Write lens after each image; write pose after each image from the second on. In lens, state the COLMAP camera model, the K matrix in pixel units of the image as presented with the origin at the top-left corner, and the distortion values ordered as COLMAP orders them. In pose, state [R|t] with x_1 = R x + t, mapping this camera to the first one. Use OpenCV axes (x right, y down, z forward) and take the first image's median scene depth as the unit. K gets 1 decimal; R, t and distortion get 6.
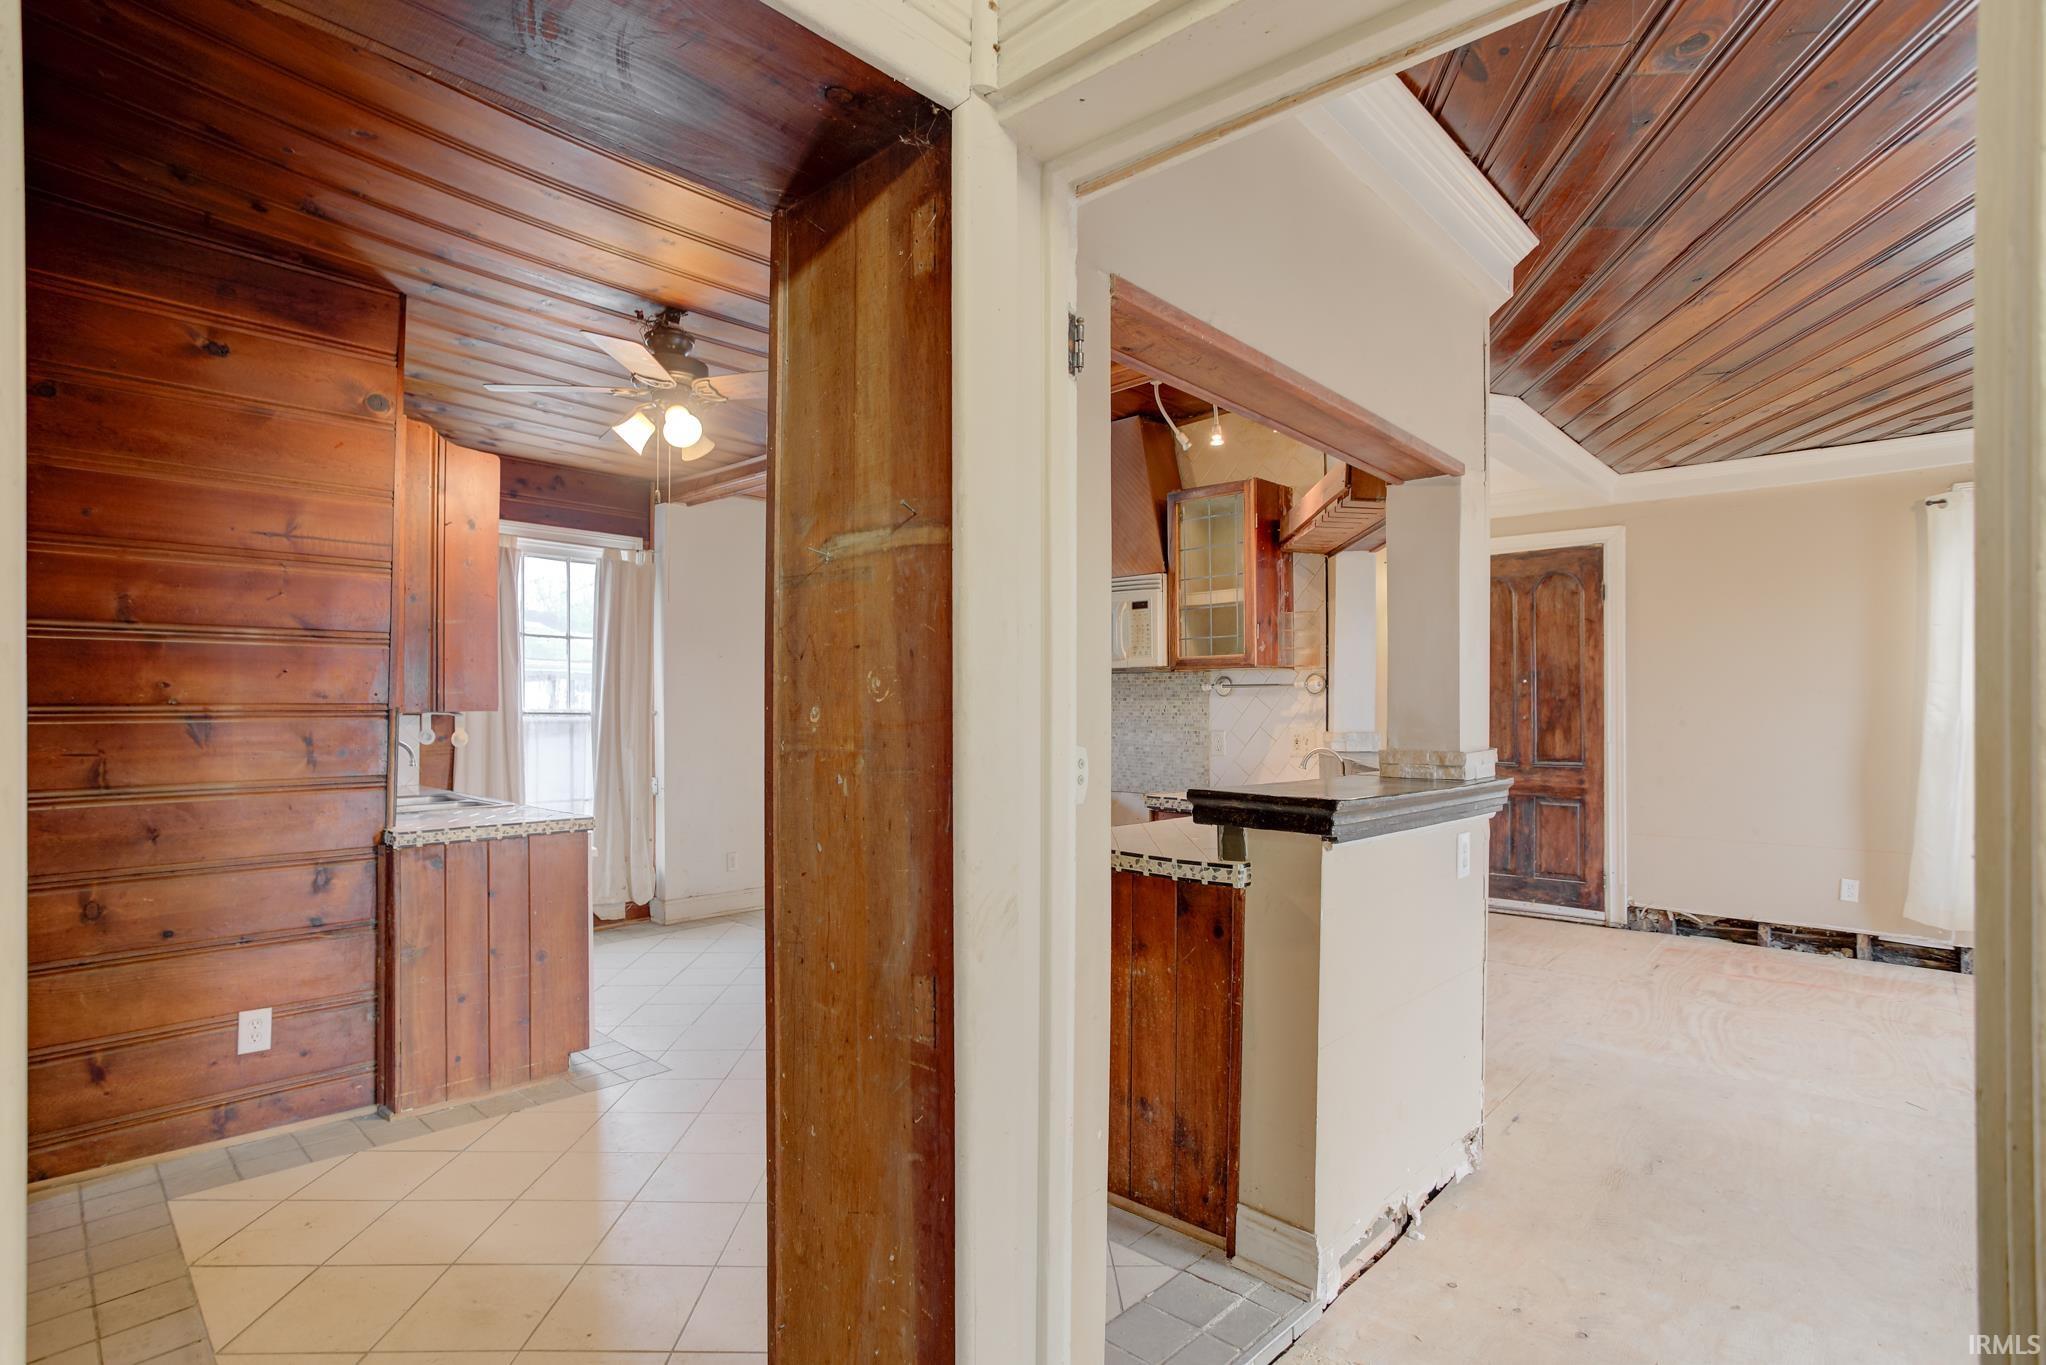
lens RADIAL K [[1006.8, 0, 1023.0], [0, 1006.8, 682.5], [0, 0, 1]] dist [-0.024546, 0.000111]
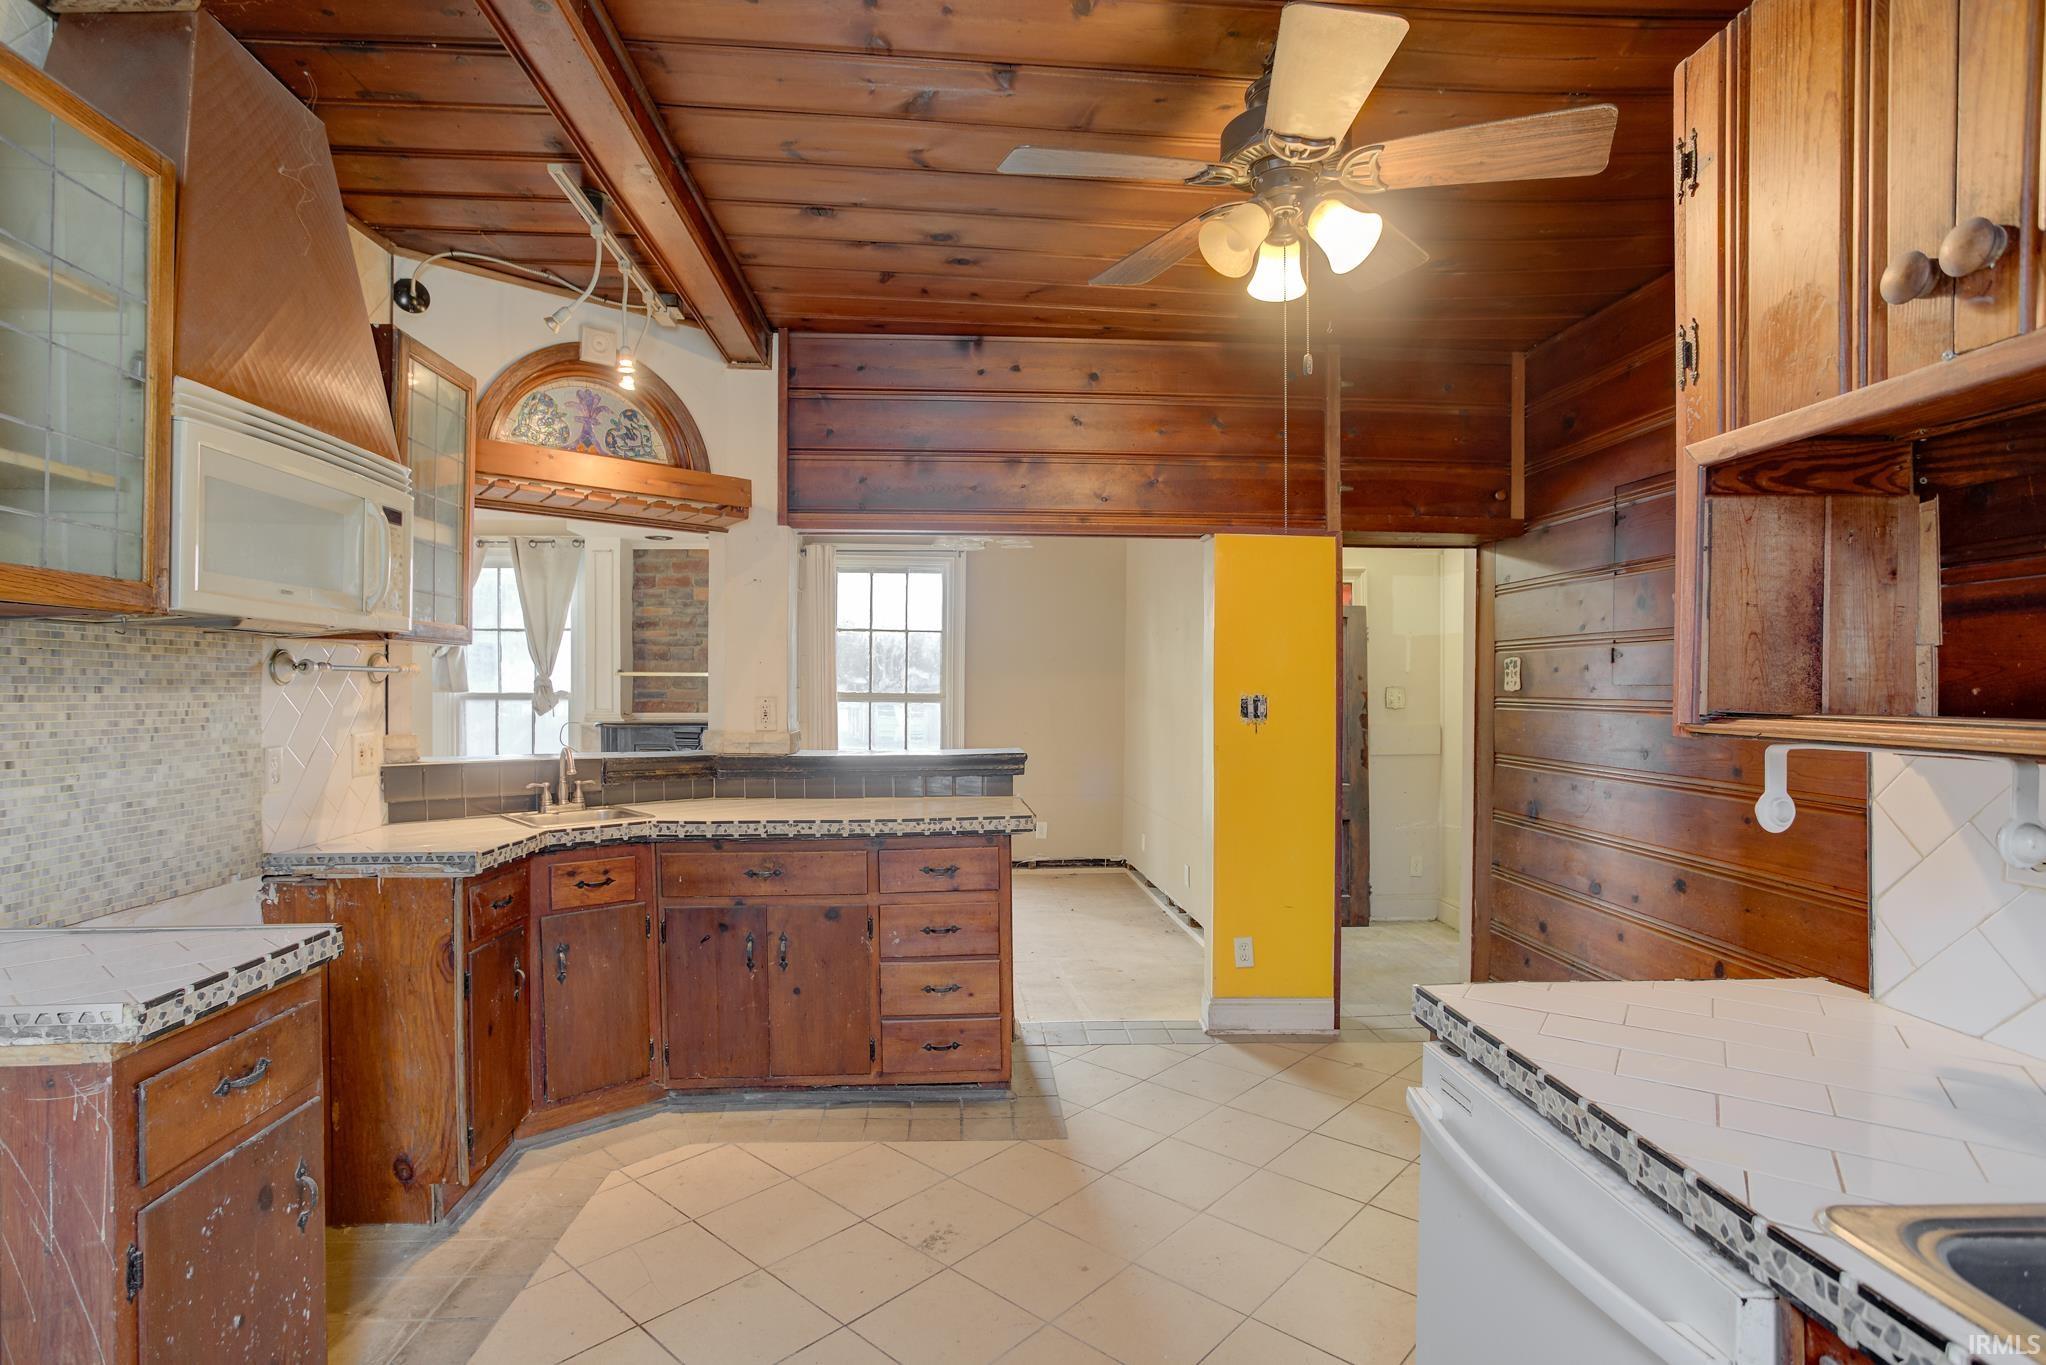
lens RADIAL K [[1006.8, 0, 1023.0], [0, 1006.8, 682.5], [0, 0, 1]] dist [-0.024546, 0.000111]
pose [[-0.724834, -0.006461, 0.688893, -0.461272], [-0.027827, 0.999415, -0.019905, 0.011982], [-0.688361, -0.033597, -0.724589, 1.077143]]
